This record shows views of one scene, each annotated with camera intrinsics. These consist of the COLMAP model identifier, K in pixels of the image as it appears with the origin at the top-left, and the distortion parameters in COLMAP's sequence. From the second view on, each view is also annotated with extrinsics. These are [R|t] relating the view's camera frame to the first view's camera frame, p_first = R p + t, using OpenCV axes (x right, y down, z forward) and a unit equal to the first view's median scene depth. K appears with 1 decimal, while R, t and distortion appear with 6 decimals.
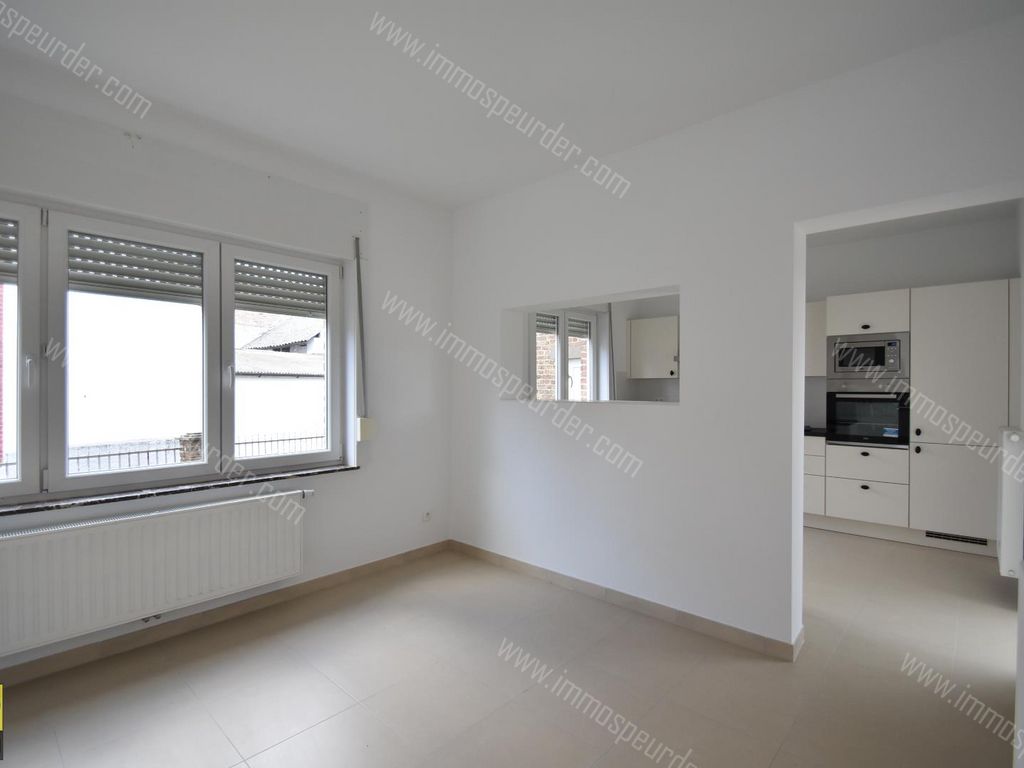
lens RADIAL K [[501.2, 0, 507.3], [0, 501.2, 387.3], [0, 0, 1]] dist [-0.000295, -0.000381]
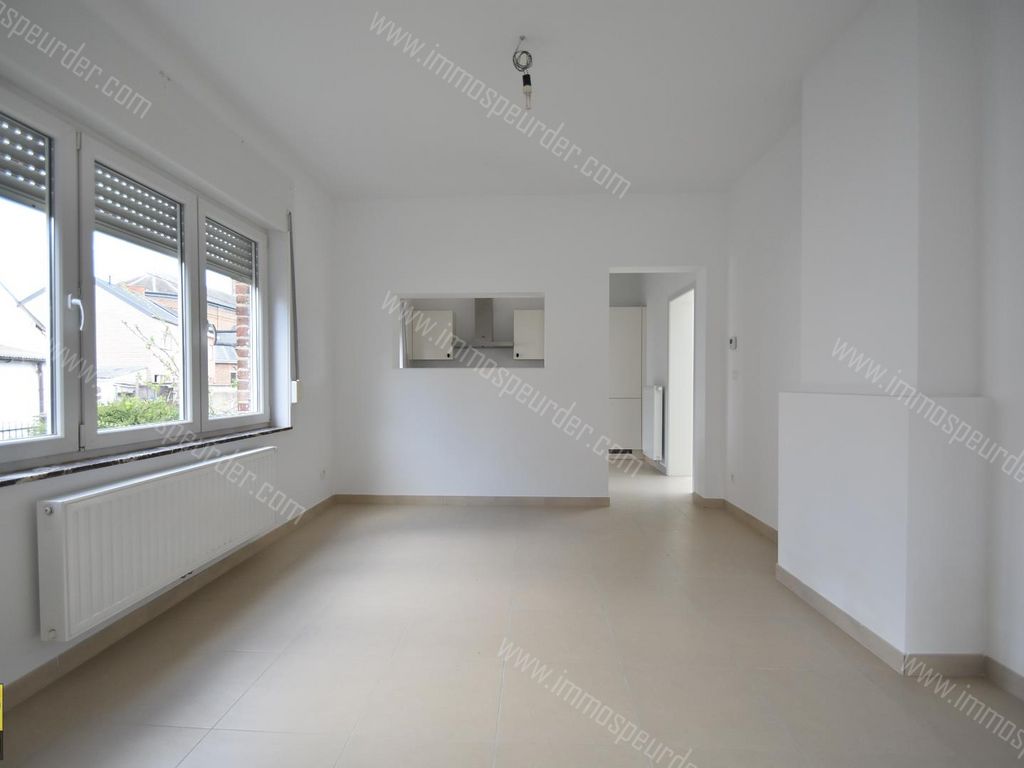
lens RADIAL K [[501.2, 0, 507.3], [0, 501.2, 387.3], [0, 0, 1]] dist [-0.000295, -0.000381]
pose [[0.767050, -0.013316, 0.641450, -0.687712], [0.007246, 0.999901, 0.012091, 0.069860], [-0.641547, -0.004626, 0.767070, -0.126606]]
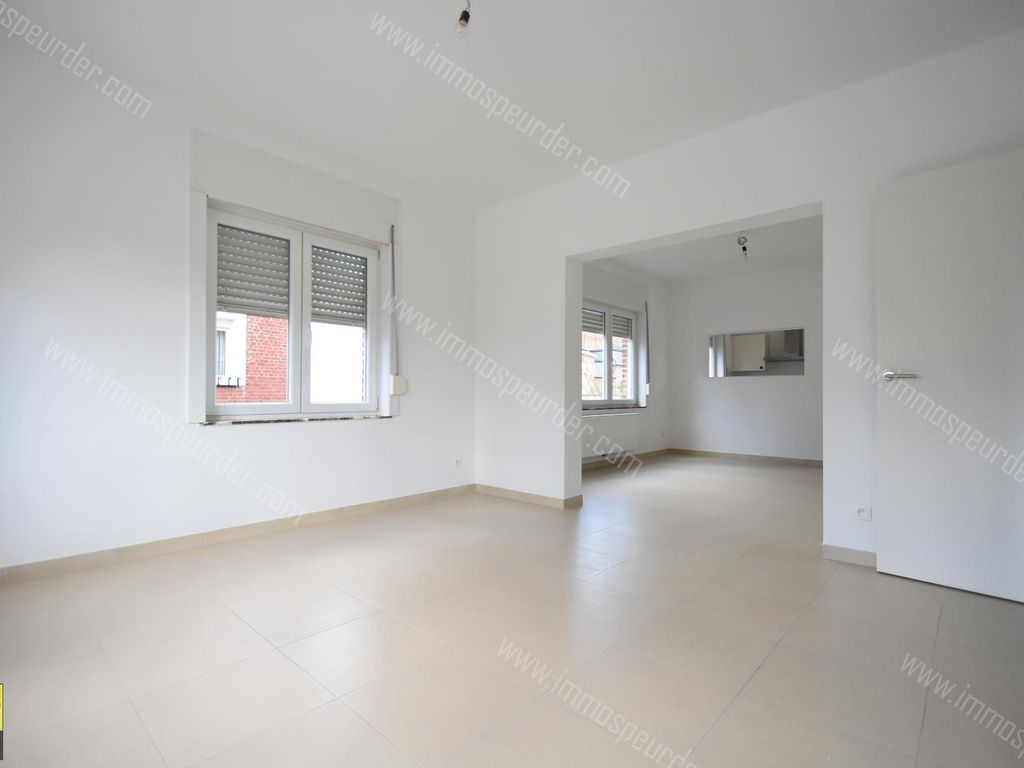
lens RADIAL K [[501.2, 0, 507.3], [0, 501.2, 387.3], [0, 0, 1]] dist [-0.000295, -0.000381]
pose [[0.999976, 0.001598, 0.006775, -1.003579], [-0.001514, 0.999922, -0.012402, 0.112785], [-0.006794, 0.012391, 0.999900, -1.292966]]
